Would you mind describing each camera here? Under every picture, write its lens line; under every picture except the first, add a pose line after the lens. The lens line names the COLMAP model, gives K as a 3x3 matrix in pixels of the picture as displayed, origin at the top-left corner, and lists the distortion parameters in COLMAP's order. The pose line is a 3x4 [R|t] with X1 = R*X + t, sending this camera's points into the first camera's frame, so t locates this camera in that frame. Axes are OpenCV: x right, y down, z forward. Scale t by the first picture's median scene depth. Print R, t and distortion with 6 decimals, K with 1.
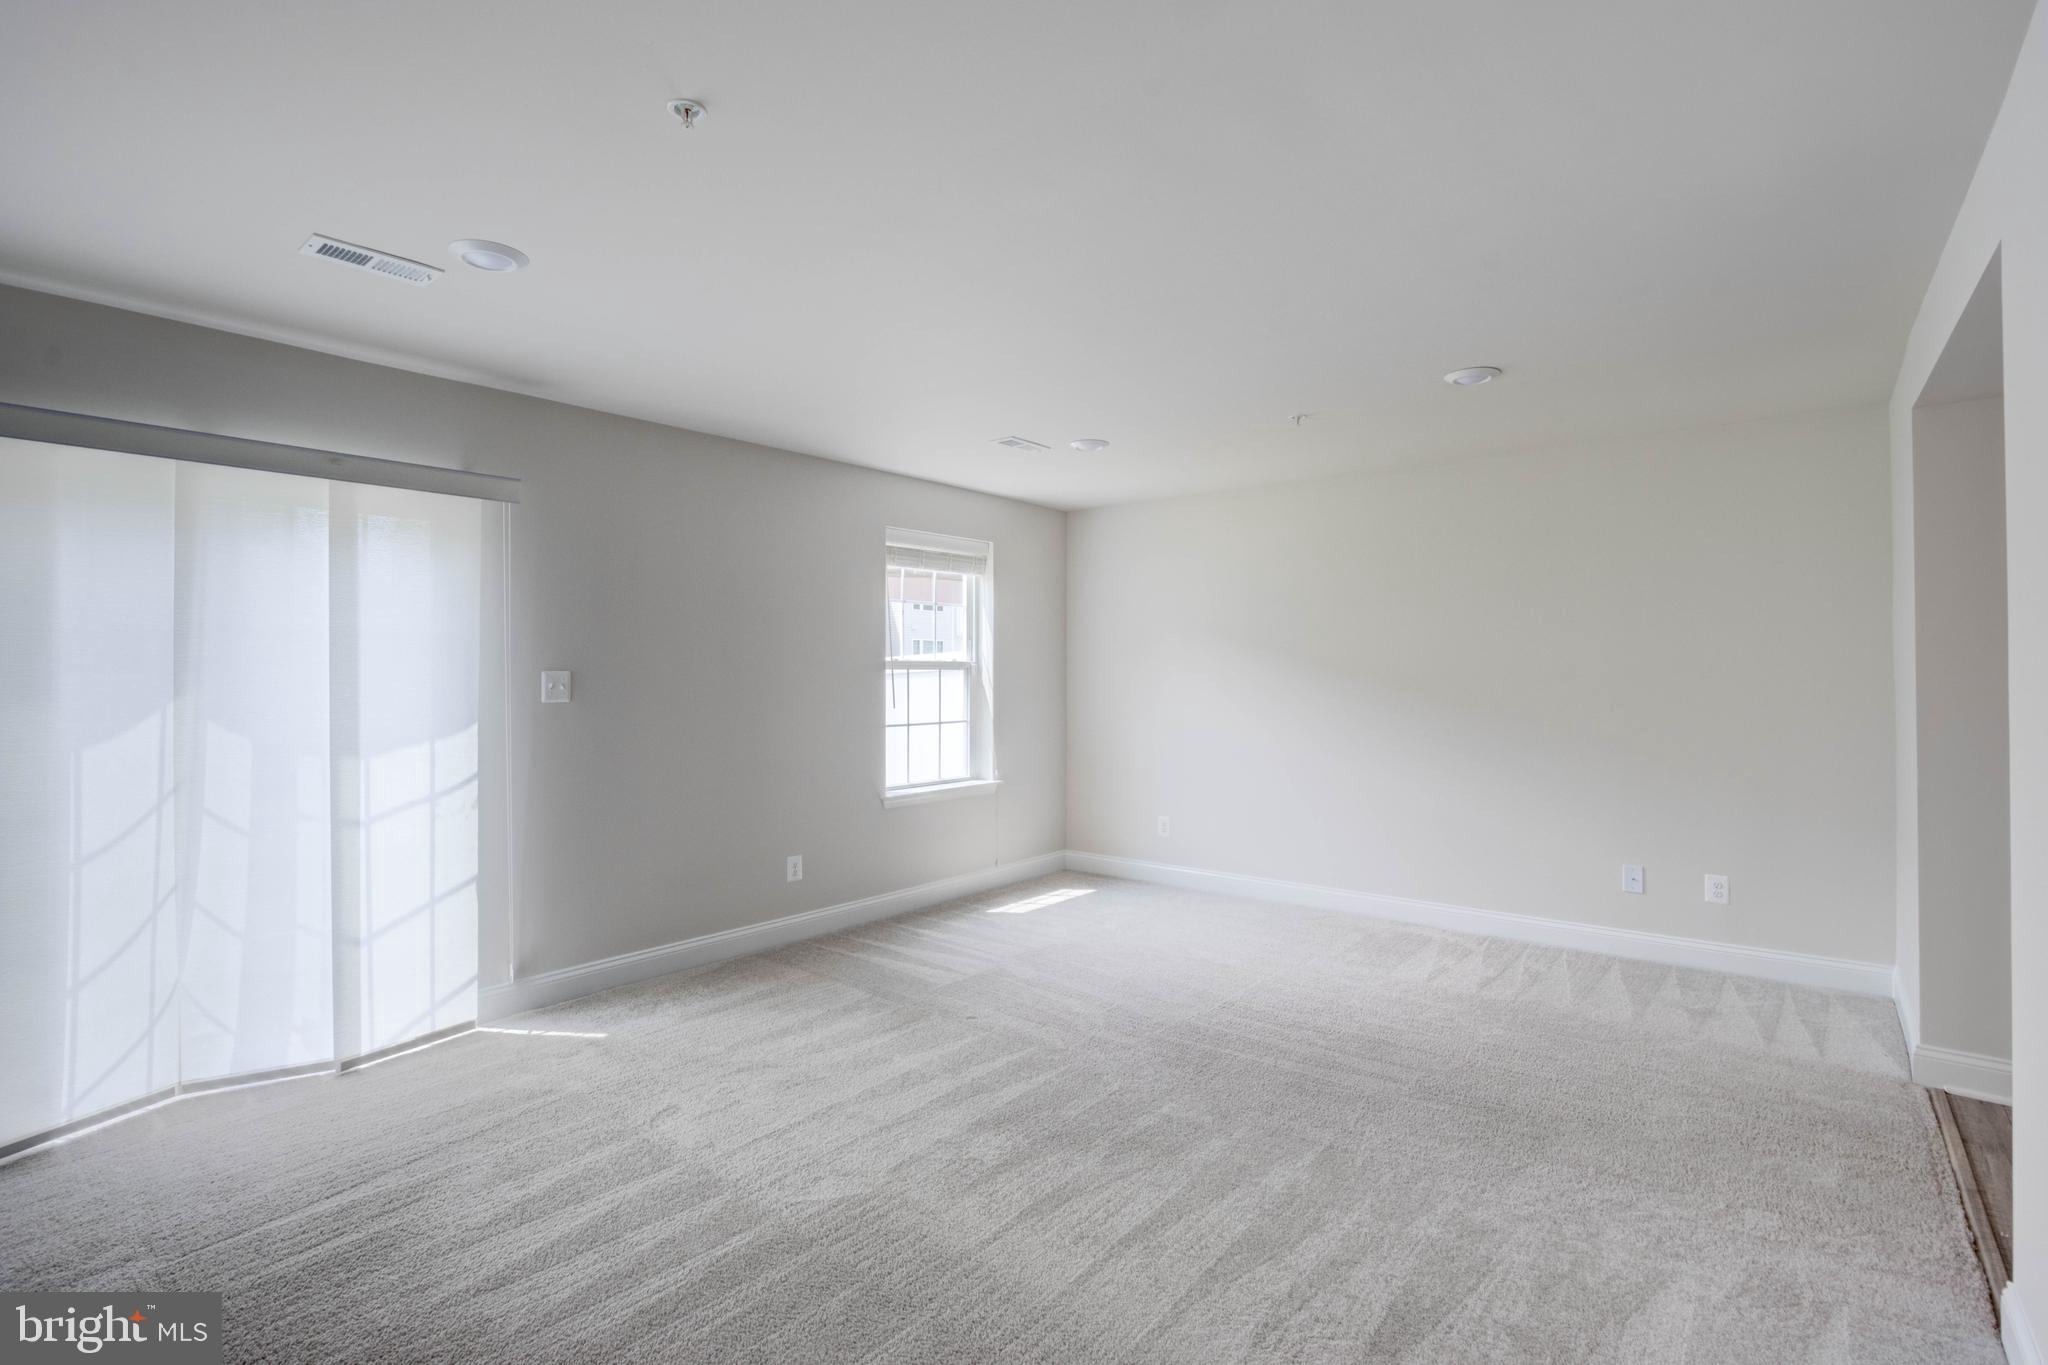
lens RADIAL K [[916.3, 0, 1024.0], [0, 916.3, 682.5], [0, 0, 1]] dist [-0.011722, 0.000061]
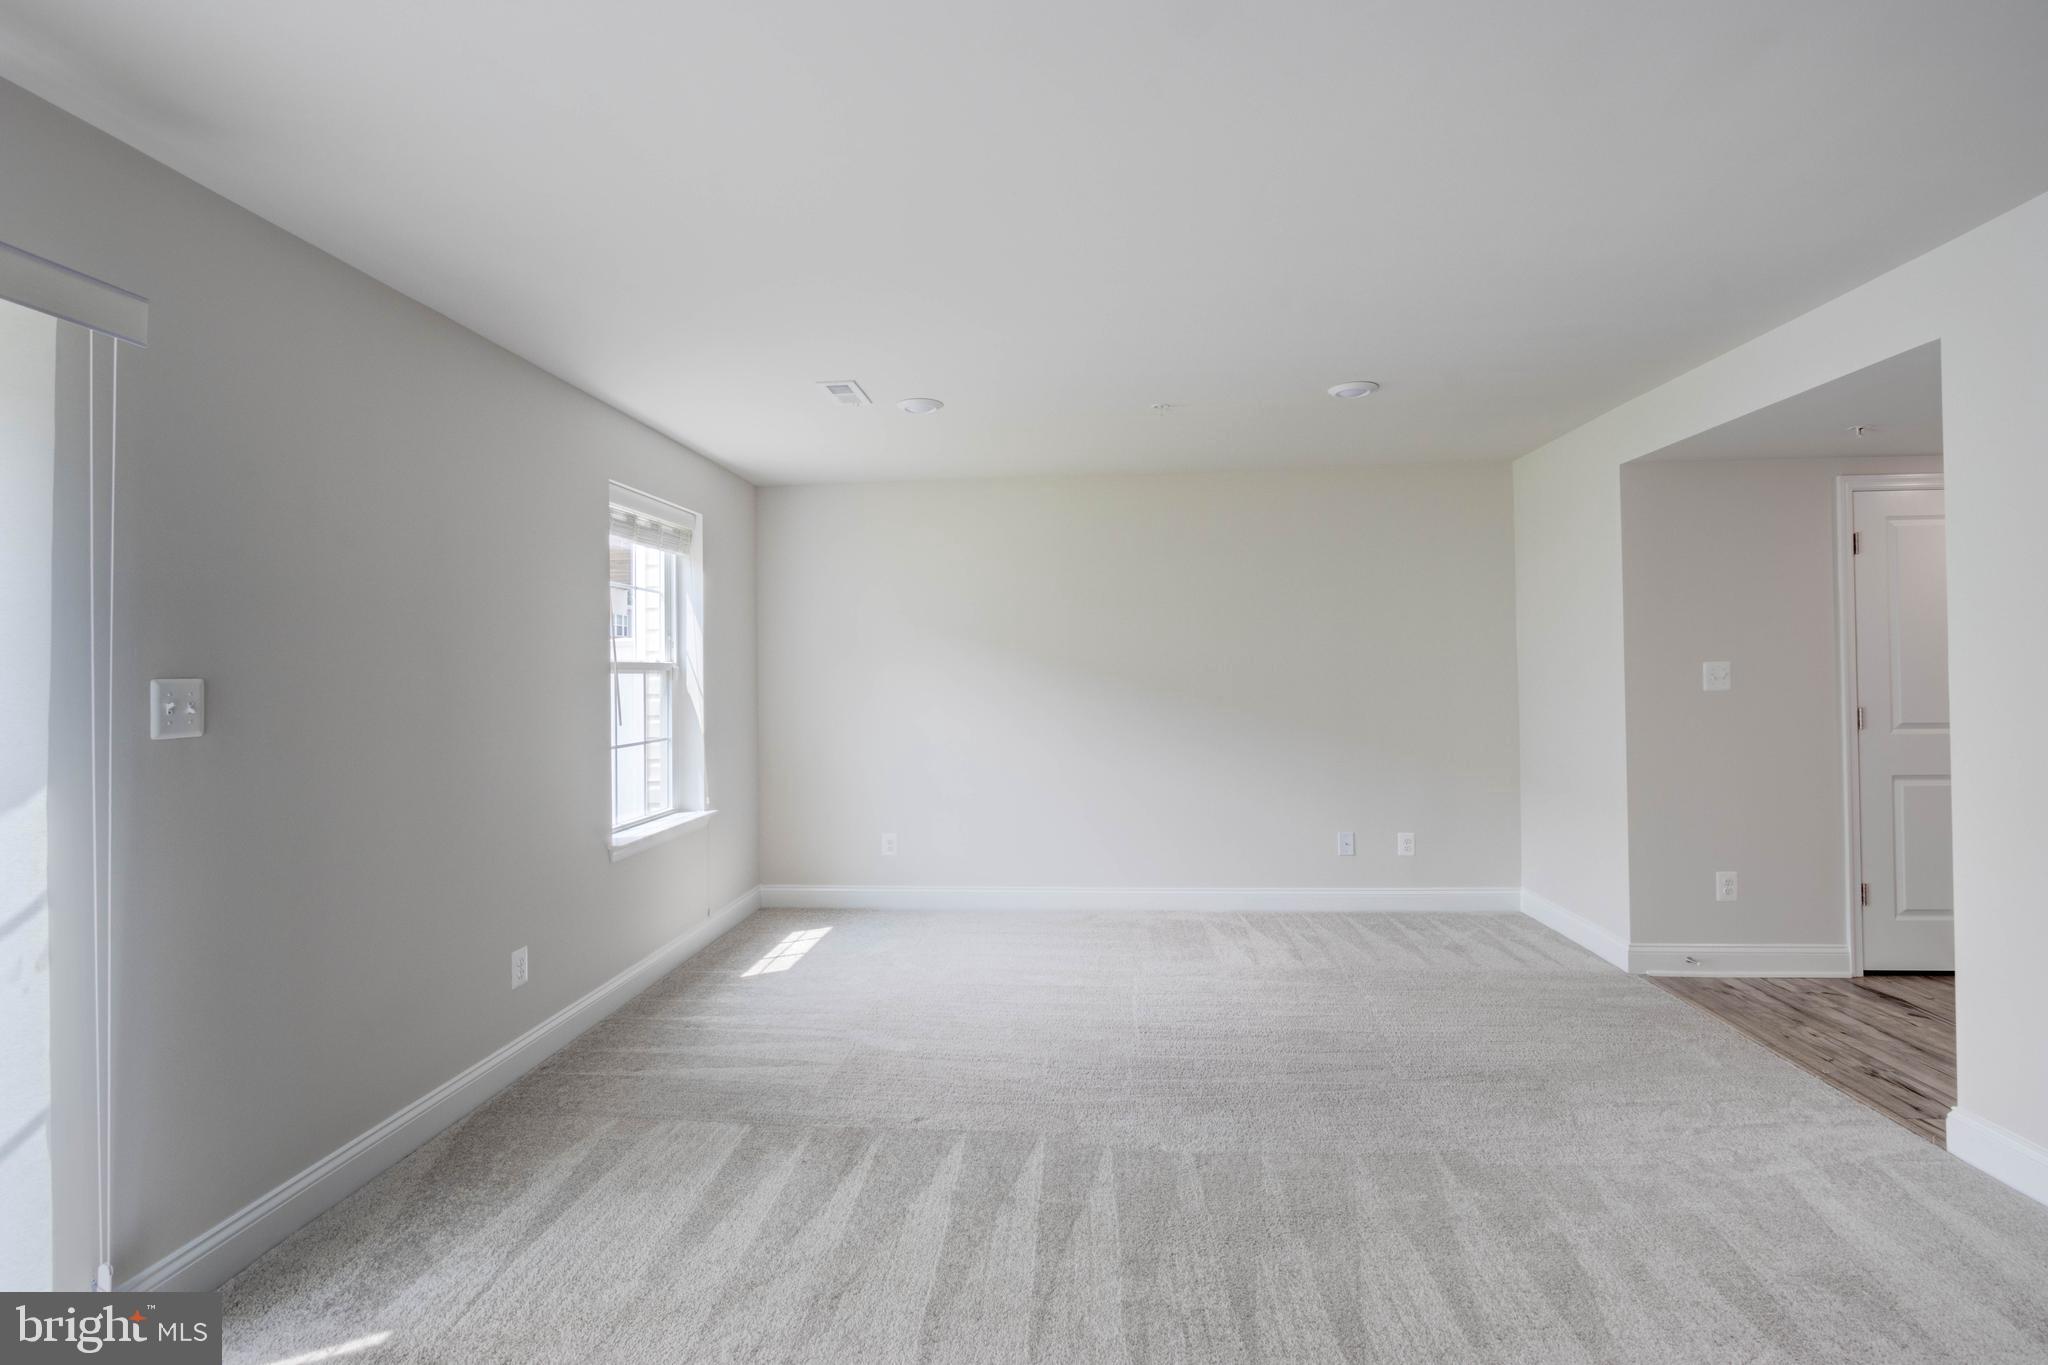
lens RADIAL K [[916.3, 0, 1024.0], [0, 916.3, 682.5], [0, 0, 1]] dist [-0.011722, 0.000061]
pose [[0.838215, -0.017208, 0.545068, -0.393706], [0.019420, 0.999810, 0.001699, -0.001919], [-0.544994, 0.009161, 0.838390, 0.299340]]
